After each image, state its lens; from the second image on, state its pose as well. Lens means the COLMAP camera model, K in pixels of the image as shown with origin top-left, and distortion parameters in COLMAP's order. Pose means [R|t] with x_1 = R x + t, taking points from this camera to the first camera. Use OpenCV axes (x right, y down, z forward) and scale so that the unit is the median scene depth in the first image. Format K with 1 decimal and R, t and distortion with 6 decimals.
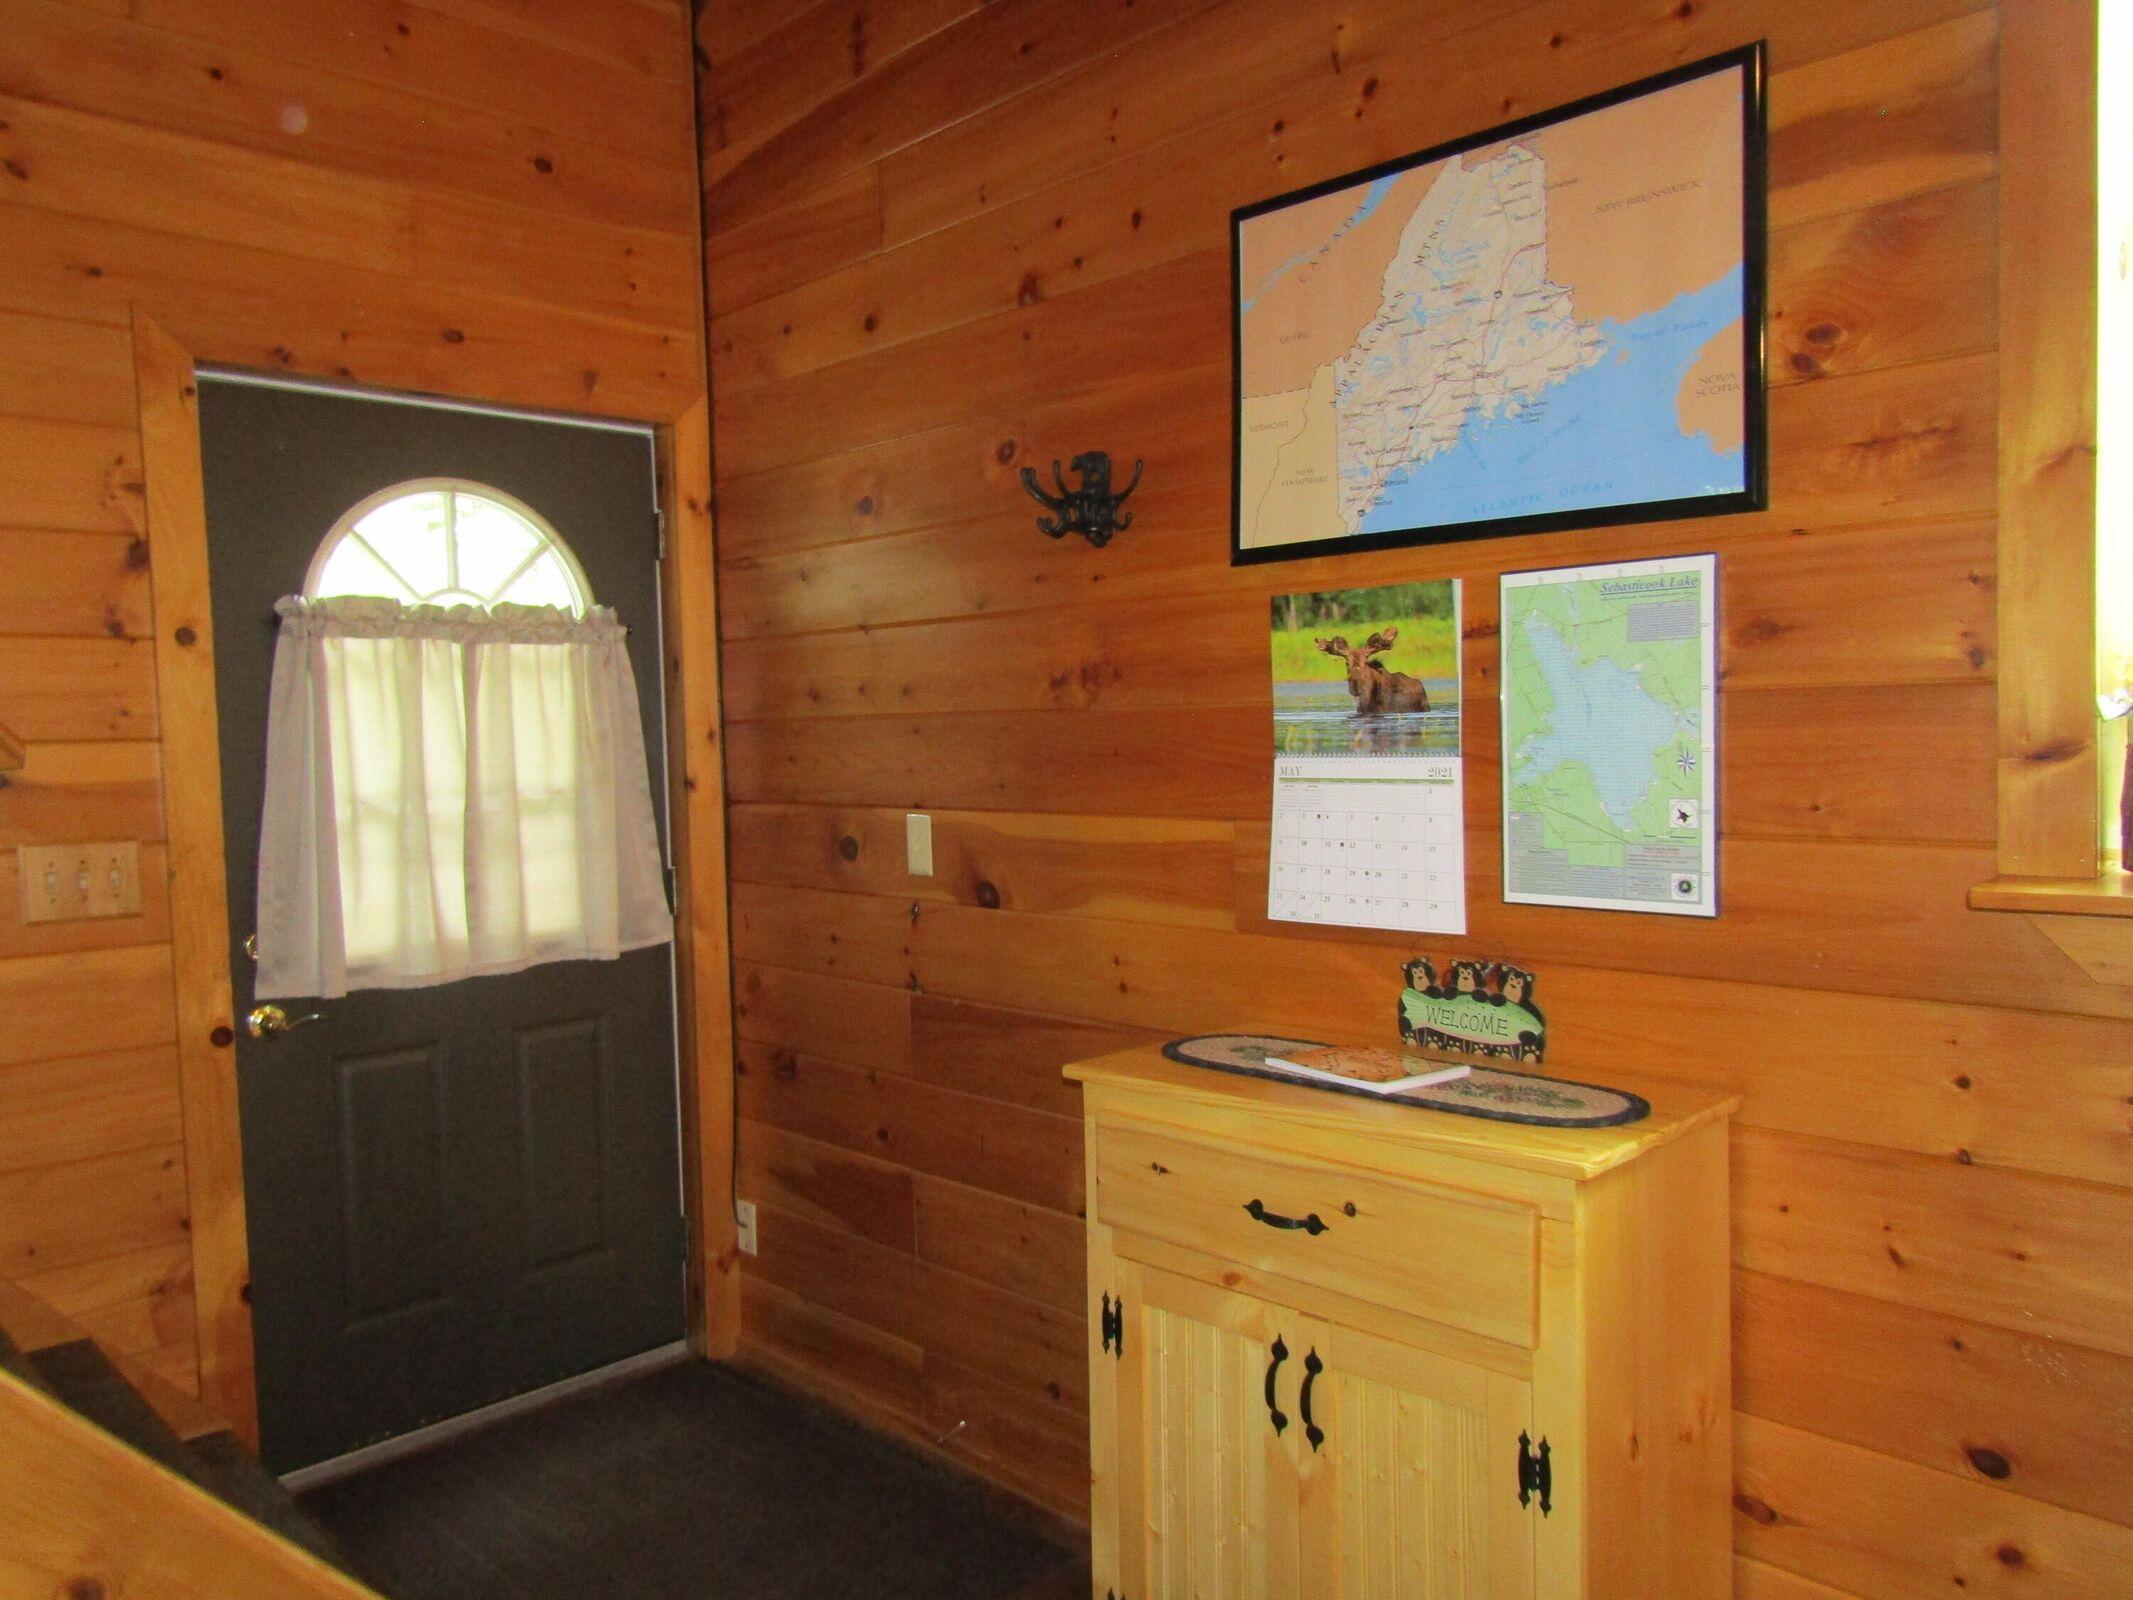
lens RADIAL K [[1520.5, 0, 1066.5], [0, 1520.5, 800.0], [0, 0, 1]] dist [0.004365, 0.004080]
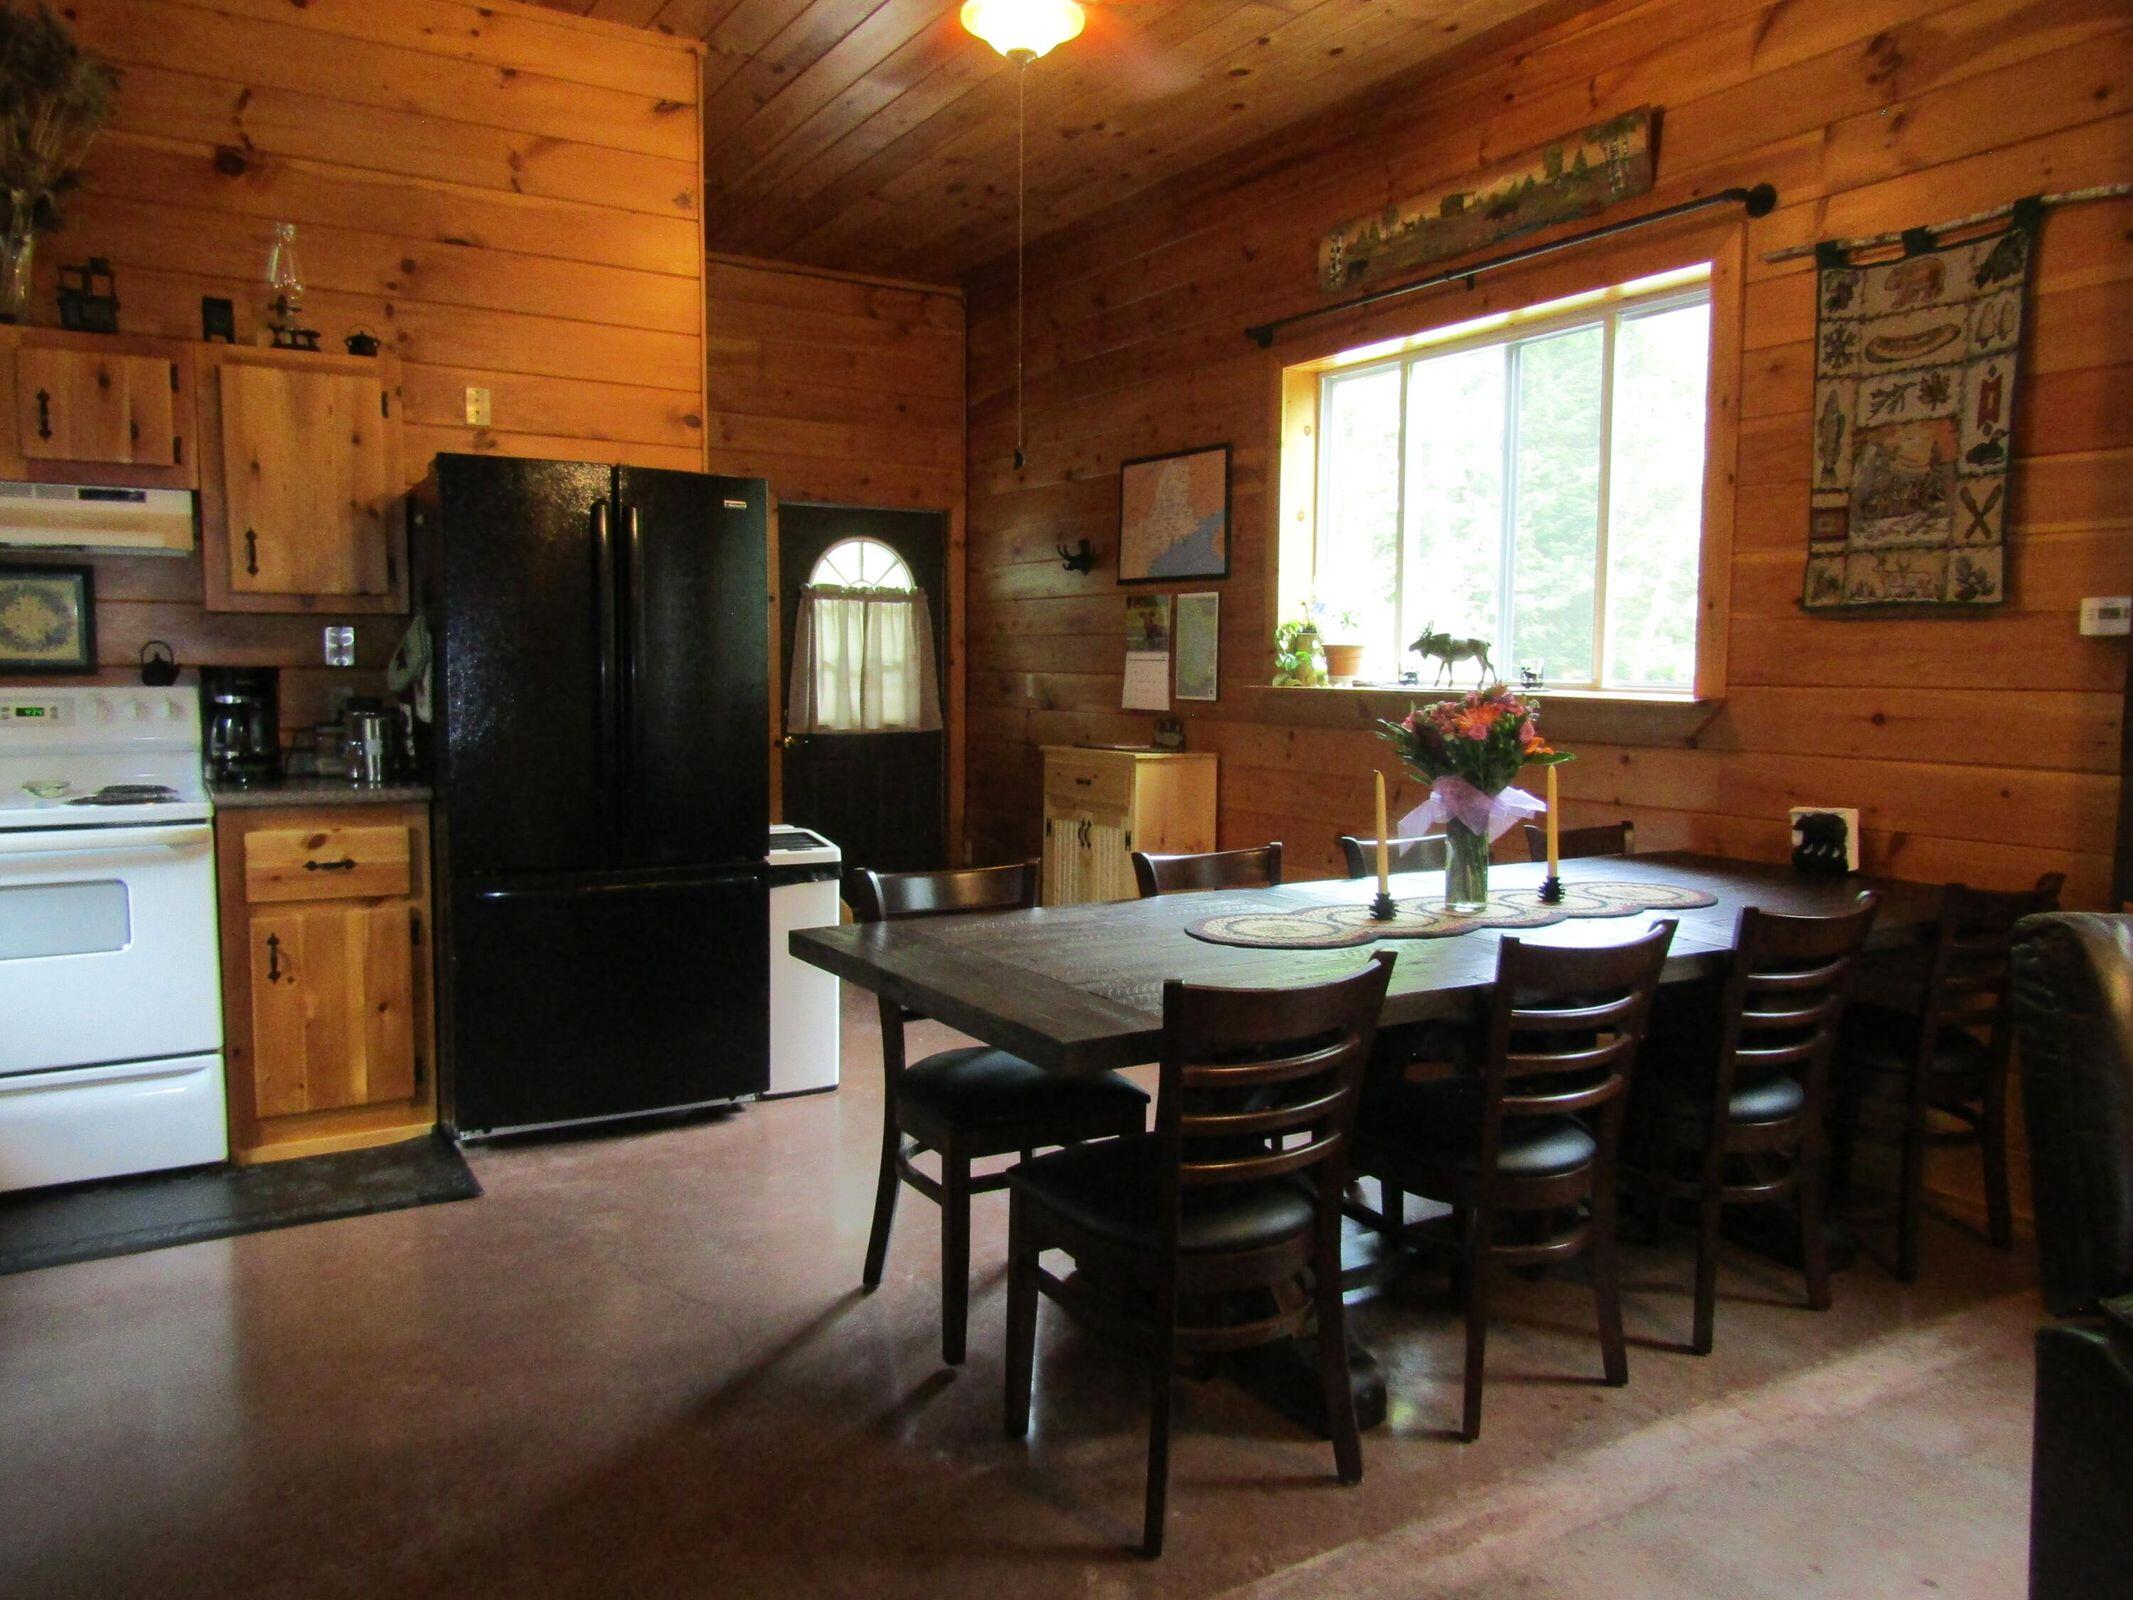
lens RADIAL K [[1562.0, 0, 1070.4], [0, 1562.0, 790.2], [0, 0, 1]] dist [0.001423, 0.001289]
pose [[0.970706, 0.051859, -0.234609, 0.604107], [-0.043495, 0.998225, 0.040690, 0.095969], [0.236303, -0.029294, 0.971238, -1.558847]]
